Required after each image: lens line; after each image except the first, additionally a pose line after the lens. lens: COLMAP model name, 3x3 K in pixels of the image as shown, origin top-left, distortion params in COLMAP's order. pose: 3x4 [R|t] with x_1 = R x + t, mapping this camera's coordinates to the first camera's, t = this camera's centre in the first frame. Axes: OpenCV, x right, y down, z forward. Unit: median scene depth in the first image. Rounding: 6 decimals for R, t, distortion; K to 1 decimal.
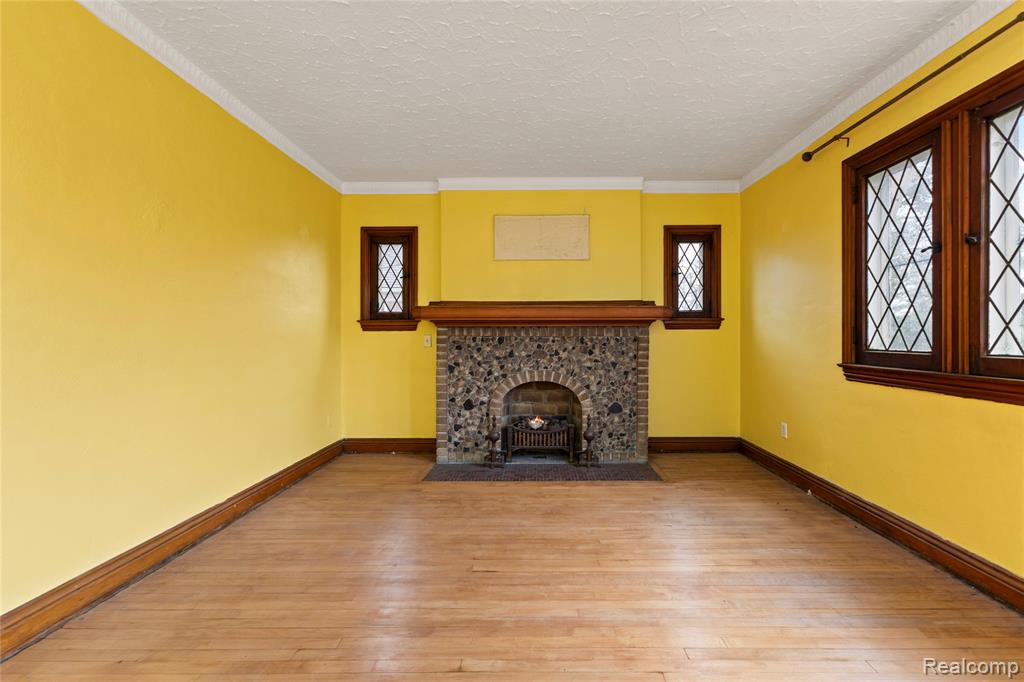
lens RADIAL K [[423.0, 0, 521.4], [0, 423.0, 336.3], [0, 0, 1]] dist [-0.000617, 0.000157]
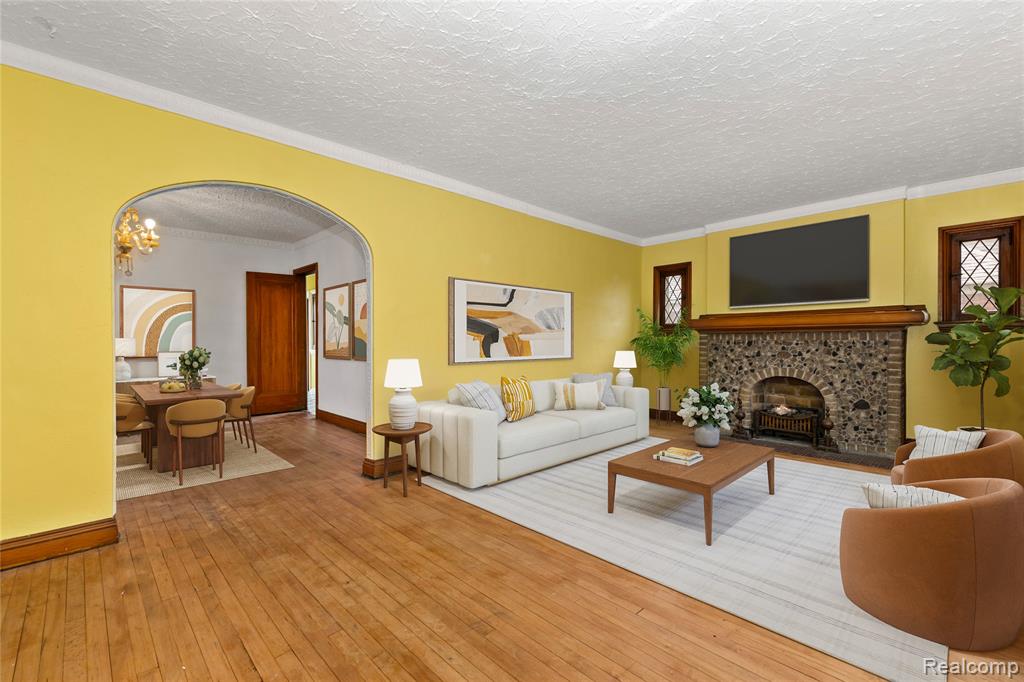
lens RADIAL K [[440.6, 0, 514.9], [0, 440.6, 341.2], [0, 0, 1]] dist [0.012349, -0.001124]
pose [[0.696811, -0.000896, -0.717254, 0.422820], [0.001946, 0.999998, 0.000642, 0.000778], [0.717252, -0.001843, 0.696811, -0.462282]]
